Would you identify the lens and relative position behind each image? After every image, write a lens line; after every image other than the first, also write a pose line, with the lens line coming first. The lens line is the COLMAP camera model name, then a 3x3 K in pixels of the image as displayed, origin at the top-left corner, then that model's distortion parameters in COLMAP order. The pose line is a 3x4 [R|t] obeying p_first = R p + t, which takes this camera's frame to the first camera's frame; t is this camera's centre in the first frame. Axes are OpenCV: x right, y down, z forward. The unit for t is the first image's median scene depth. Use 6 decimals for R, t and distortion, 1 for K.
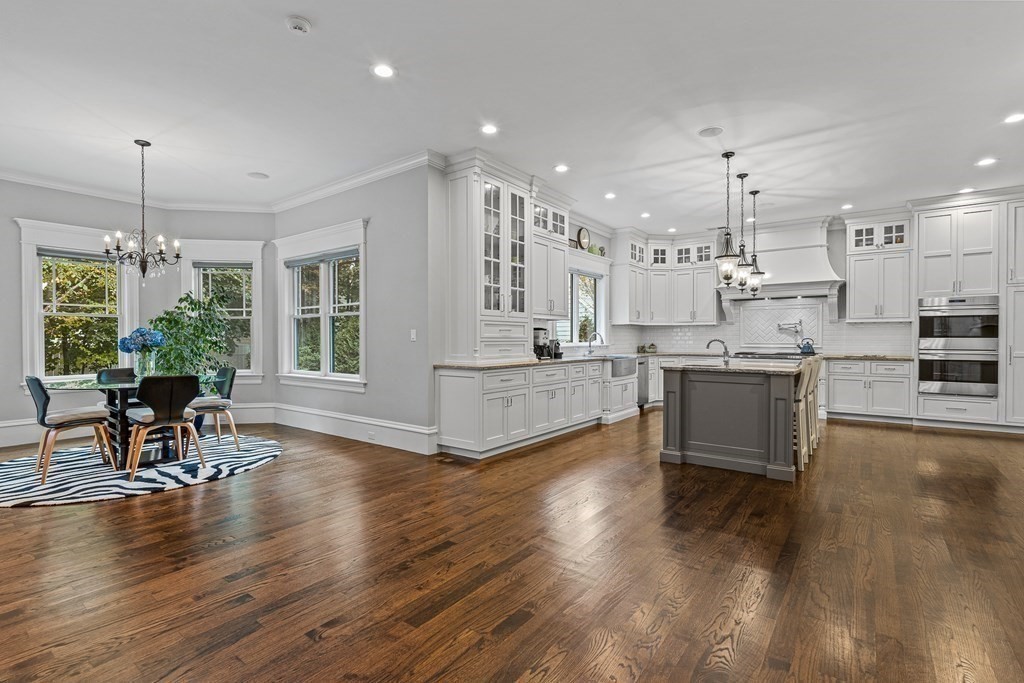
lens RADIAL K [[477.6, 0, 512.8], [0, 477.6, 341.7], [0, 0, 1]] dist [-0.001218, -0.000790]
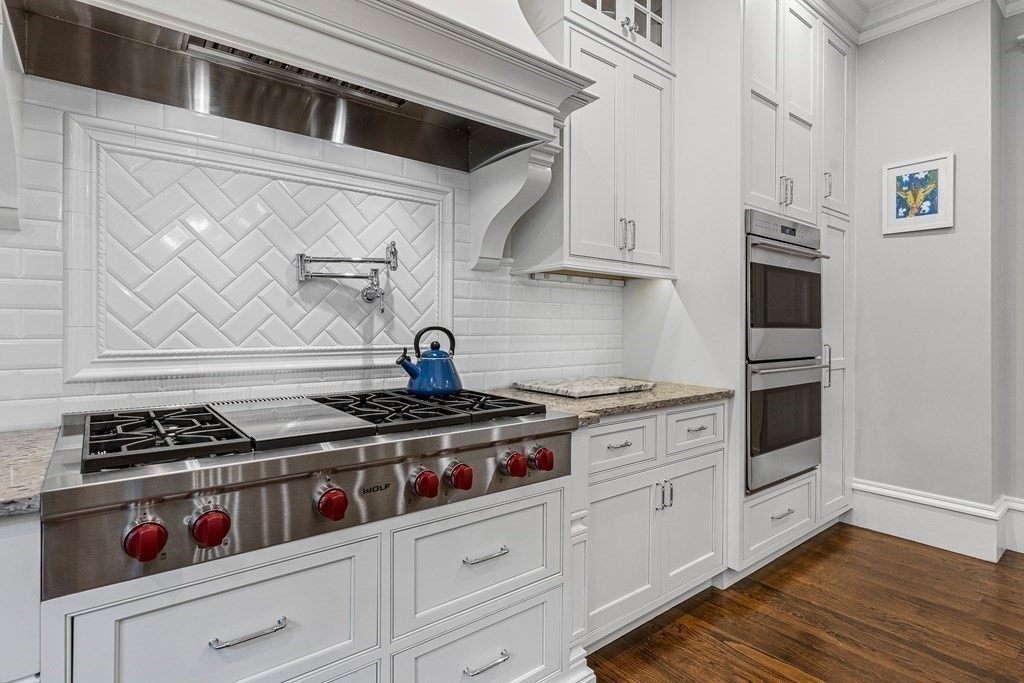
lens RADIAL K [[514.9, 0, 505.1], [0, 514.9, 326.6], [0, 0, 1]] dist [-0.002473, 0.001179]
pose [[0.264124, 0.000039, 0.964489, 0.461637], [-0.001237, 0.999999, 0.000298, -0.008608], [-0.964488, -0.001271, 0.264123, 1.071580]]
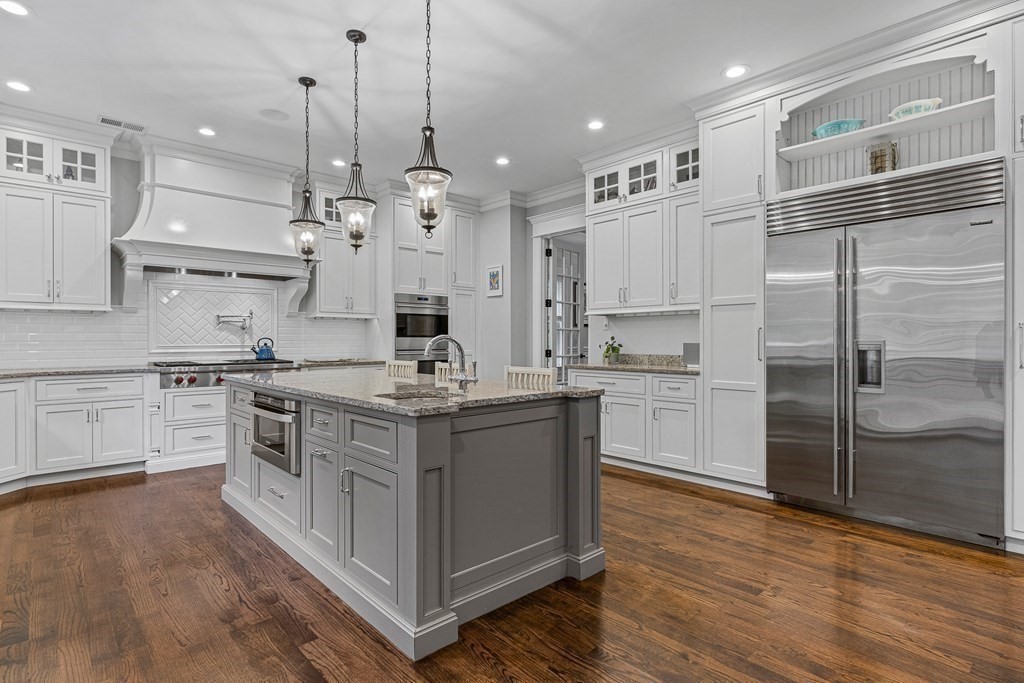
lens RADIAL K [[514.9, 0, 512.2], [0, 514.9, 340.0], [0, 0, 1]] dist [-0.002473, 0.001179]
pose [[0.184240, -0.001328, 0.982880, -0.052586], [0.008674, 0.999962, -0.000275, -0.000833], [-0.982843, 0.008576, 0.184244, 0.611192]]
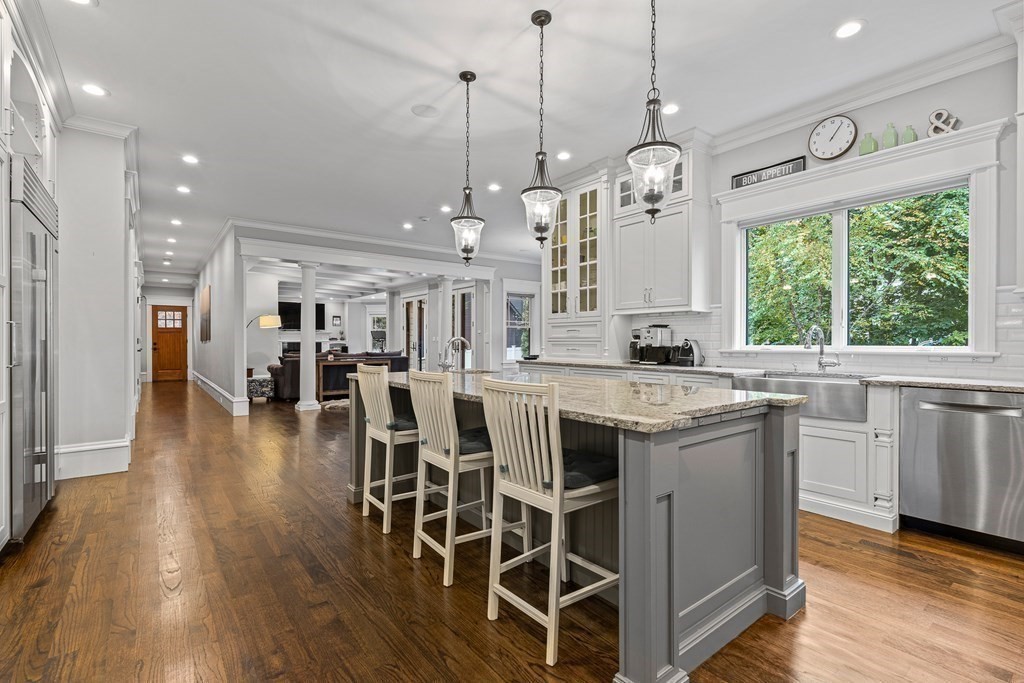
lens RADIAL K [[477.6, 0, 522.9], [0, 477.6, 344.1], [0, 0, 1]] dist [-0.001218, -0.000790]
pose [[-0.261585, 0.007133, -0.965154, 0.839596], [-0.006634, 0.999936, 0.009188, -0.002709], [0.965158, 0.008806, -0.261520, 0.955469]]
